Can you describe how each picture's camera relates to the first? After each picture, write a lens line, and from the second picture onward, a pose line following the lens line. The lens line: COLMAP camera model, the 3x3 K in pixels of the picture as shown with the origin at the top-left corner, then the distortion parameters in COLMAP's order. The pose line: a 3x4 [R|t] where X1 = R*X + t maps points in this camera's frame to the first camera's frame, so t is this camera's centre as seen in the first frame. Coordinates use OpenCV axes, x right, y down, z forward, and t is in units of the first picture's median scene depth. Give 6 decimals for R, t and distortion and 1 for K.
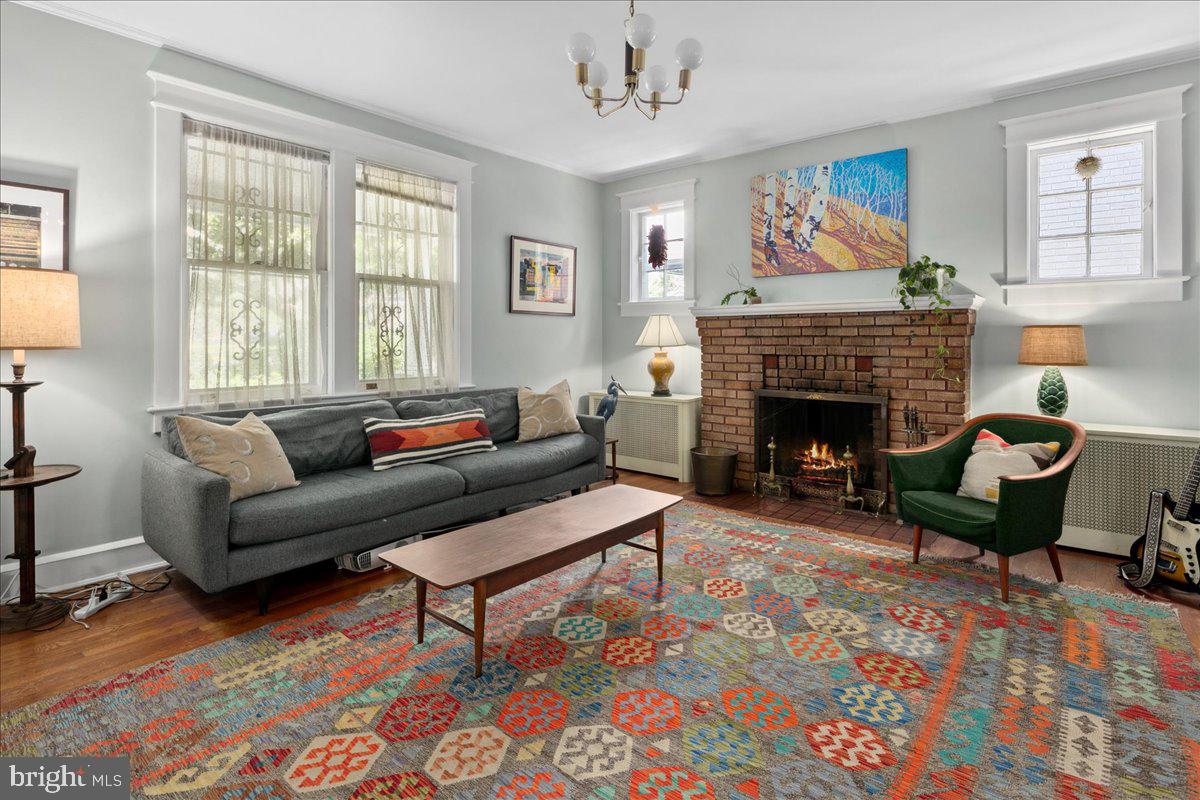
lens RADIAL K [[591.6, 0, 631.4], [0, 591.6, 341.1], [0, 0, 1]] dist [0.000554, -0.001371]
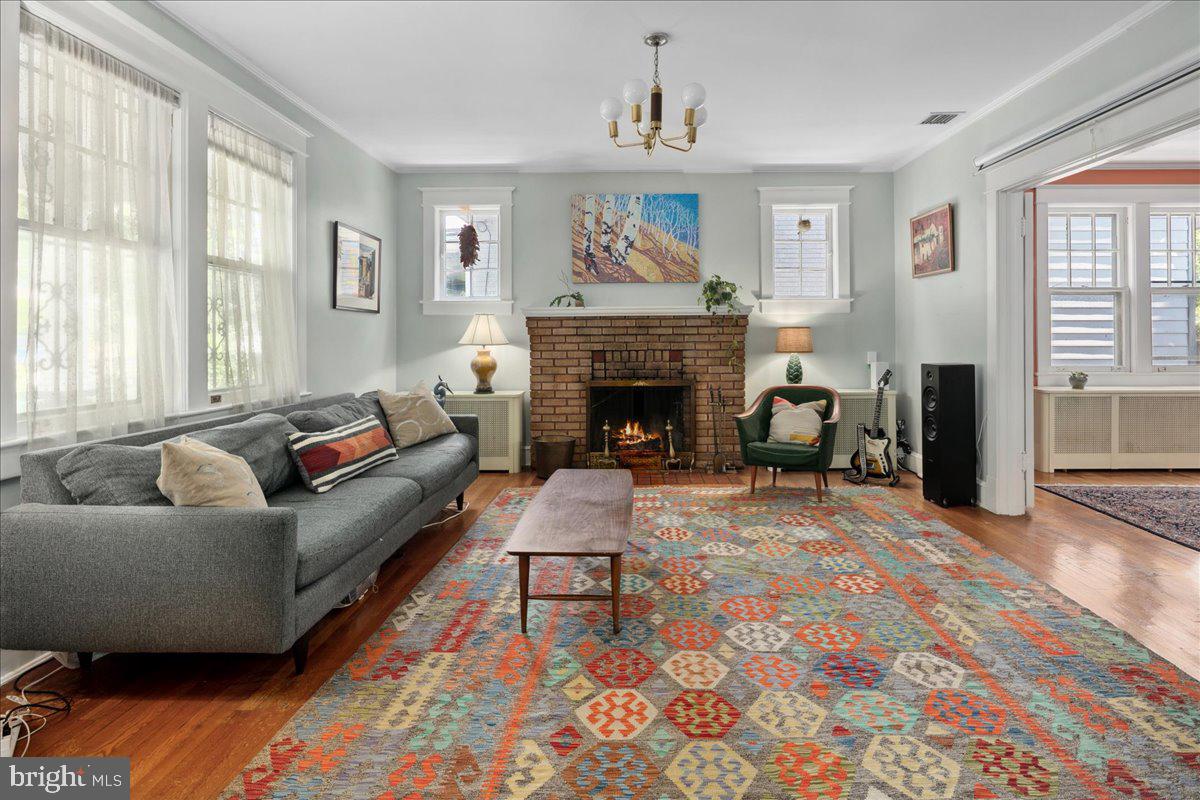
lens RADIAL K [[593.2, 0, 629.3], [0, 593.2, 337.4], [0, 0, 1]] dist [-0.000527, -0.001327]
pose [[0.788190, -0.004240, 0.615417, -0.564720], [0.008468, 0.999956, -0.003955, 0.002879], [-0.615374, 0.008329, 0.788191, 0.049091]]
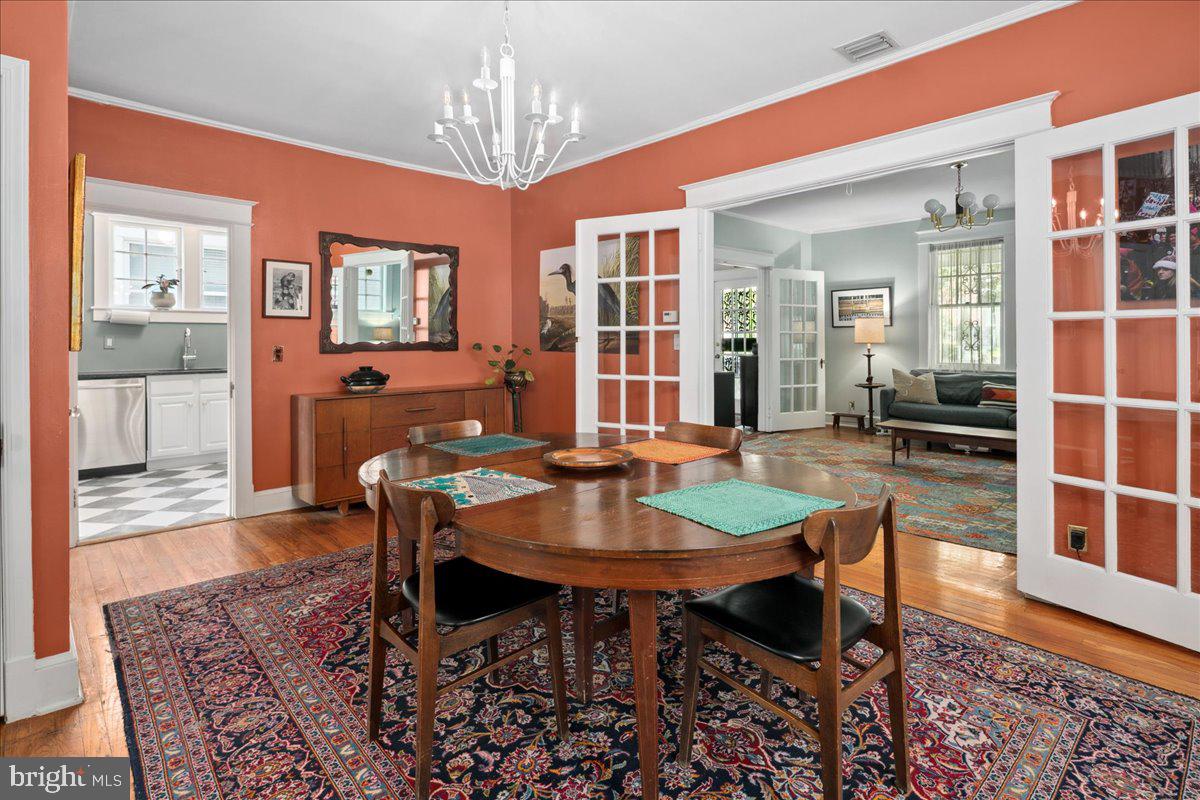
lens RADIAL K [[590.4, 0, 596.3], [0, 590.4, 339.4], [0, 0, 1]] dist [0.001484, -0.000592]
pose [[-0.143954, 0.000970, -0.989584, 1.574033], [-0.001420, 0.999998, 0.001187, -0.006458], [0.989583, 0.001576, -0.143953, 0.025944]]
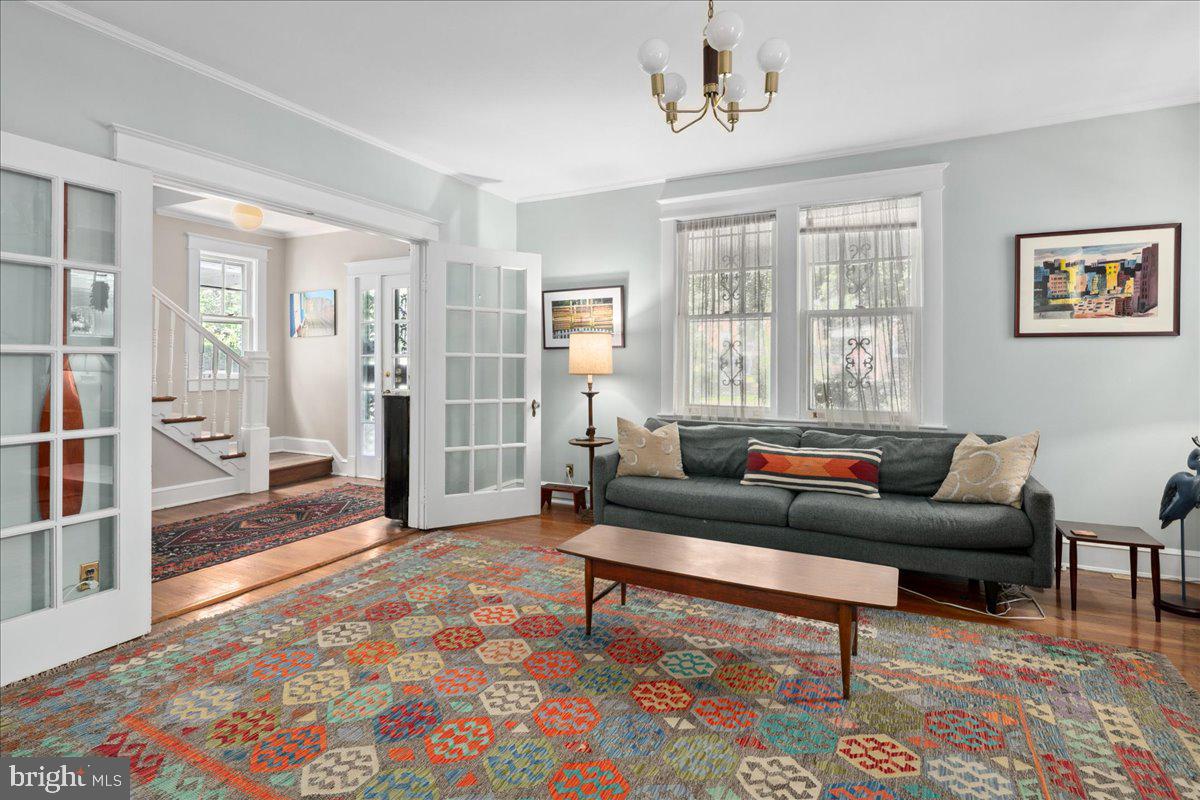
lens RADIAL K [[589.3, 0, 598.4], [0, 589.3, 365.5], [0, 0, 1]] dist [0.001122, -0.000955]
pose [[0.198057, -0.000634, -0.980190, 0.602190], [-0.007653, 0.999968, -0.002193, -0.008639], [0.980161, 0.007936, 0.198045, 0.460070]]
